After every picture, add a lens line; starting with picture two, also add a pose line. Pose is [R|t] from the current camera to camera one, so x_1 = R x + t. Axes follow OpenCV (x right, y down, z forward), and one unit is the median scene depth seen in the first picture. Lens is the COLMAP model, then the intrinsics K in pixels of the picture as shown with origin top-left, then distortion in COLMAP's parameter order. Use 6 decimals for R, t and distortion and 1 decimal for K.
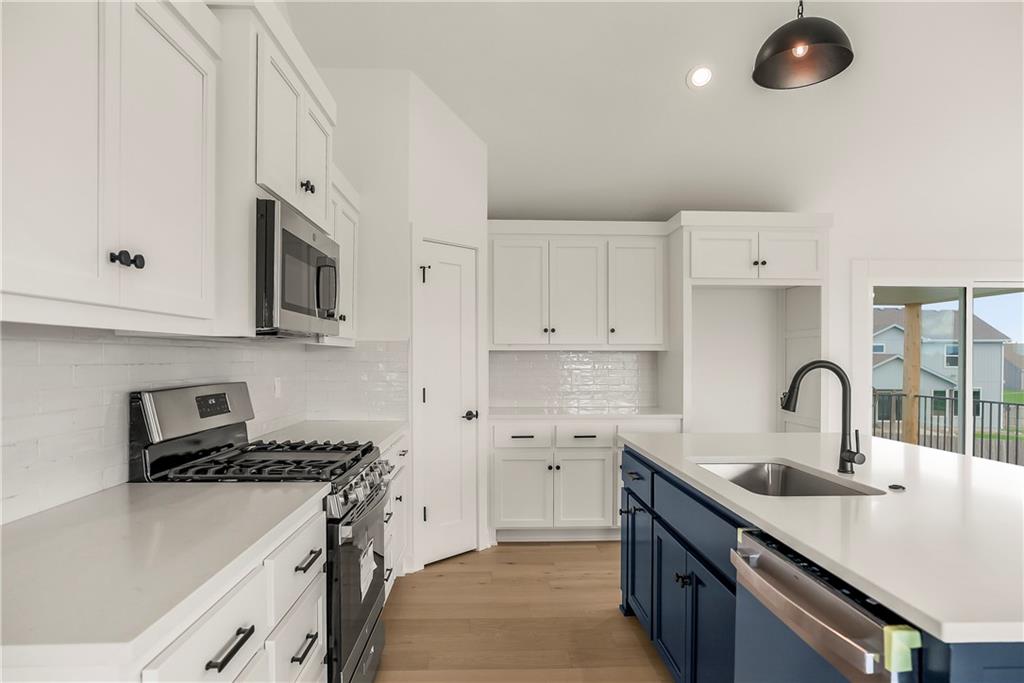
lens RADIAL K [[592.6, 0, 511.1], [0, 592.6, 360.9], [0, 0, 1]] dist [-0.000628, -0.000007]
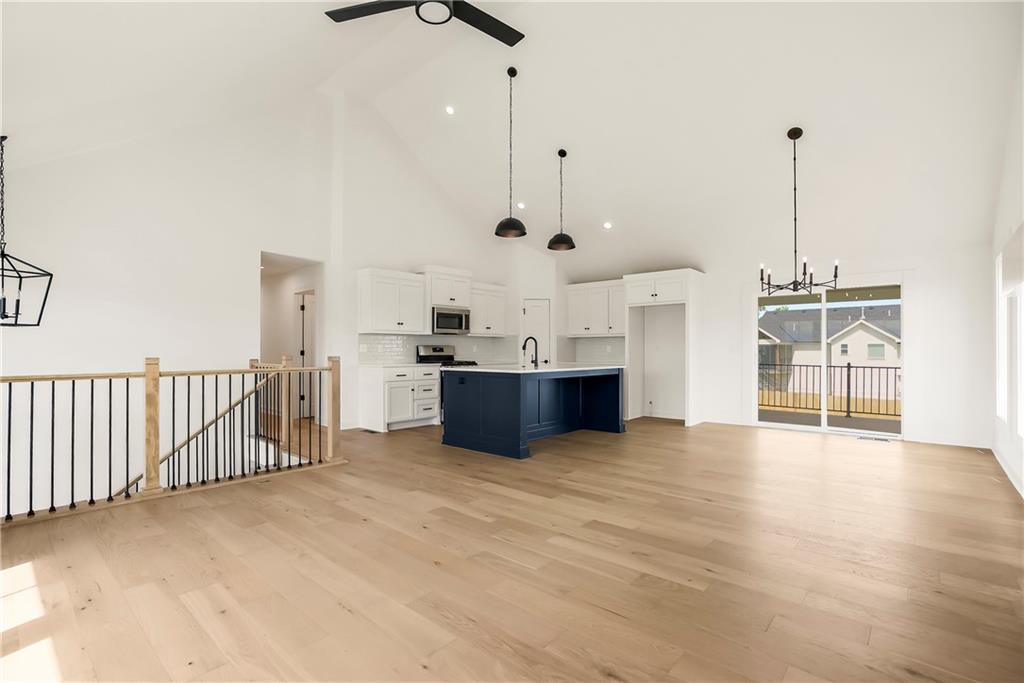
lens RADIAL K [[481.1, 0, 512.7], [0, 481.1, 344.8], [0, 0, 1]] dist [-0.049553, 0.028115]
pose [[0.725545, -0.011437, -0.688080, 1.463185], [-0.001814, 0.999827, -0.018531, 0.062321], [0.688172, 0.014693, 0.725399, -0.762351]]
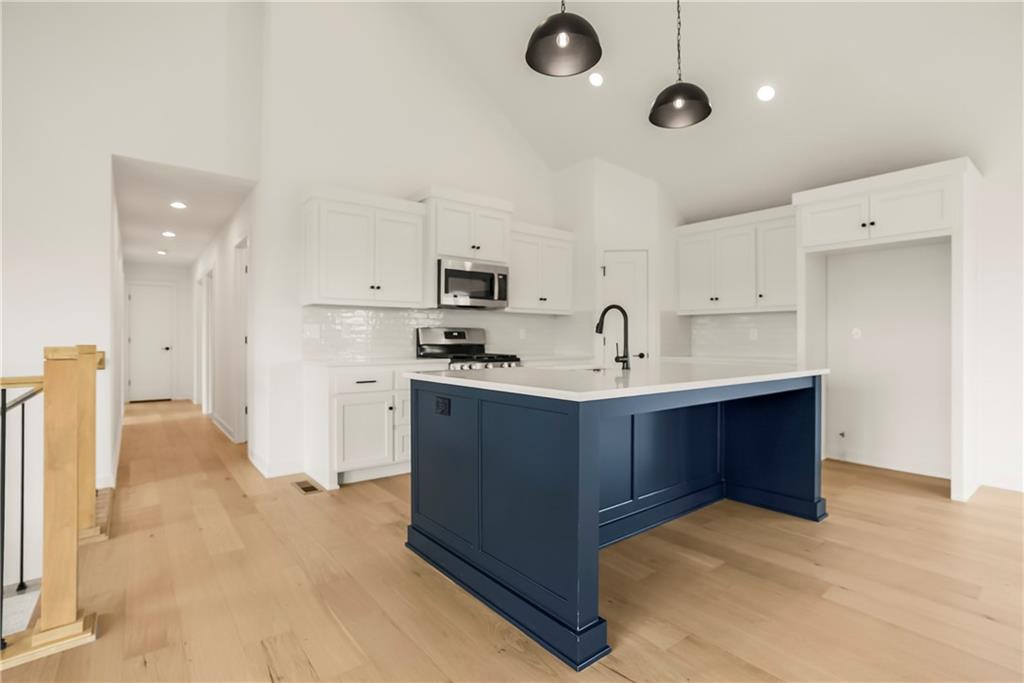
lens RADIAL K [[481.1, 0, 512.7], [0, 481.1, 344.8], [0, 0, 1]] dist [-0.049553, 0.028115]
pose [[0.594363, 0.007155, -0.804165, 0.840687], [-0.004027, 0.999974, 0.005922, 0.062863], [0.804187, -0.000282, 0.594376, -0.048525]]
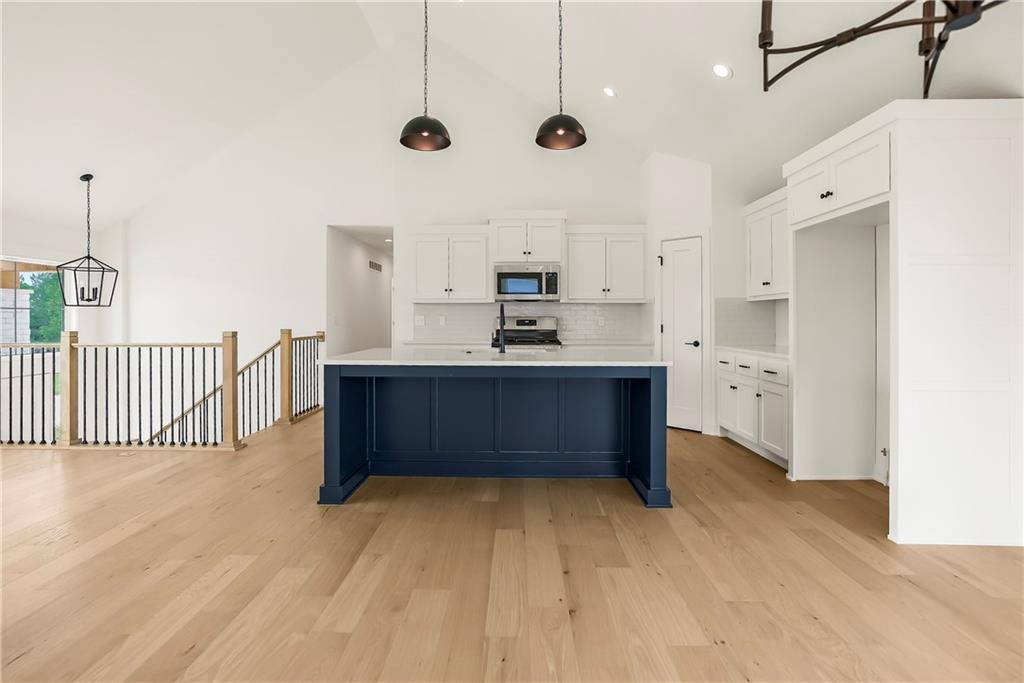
lens RADIAL K [[492.3, 0, 510.2], [0, 492.3, 317.2], [0, 0, 1]] dist [-0.024070, 0.000374]
pose [[-0.058858, -0.003314, -0.998261, 1.383880], [-0.005826, 0.999979, -0.002977, 0.032172], [0.998249, 0.005641, -0.058876, 0.648584]]
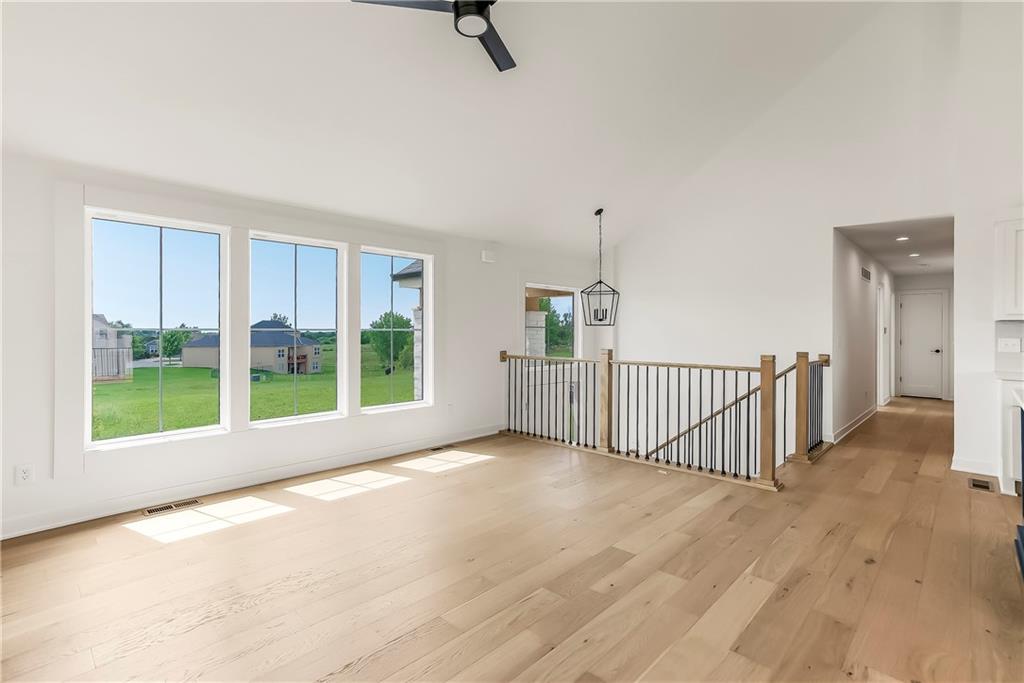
lens RADIAL K [[482.7, 0, 511.6], [0, 482.7, 333.4], [0, 0, 1]] dist [-0.000152, 0.000142]
pose [[-0.719711, -0.005186, -0.694255, 1.361355], [-0.012806, 0.999901, 0.005807, 0.022190], [0.694156, 0.013071, -0.719706, 0.247316]]
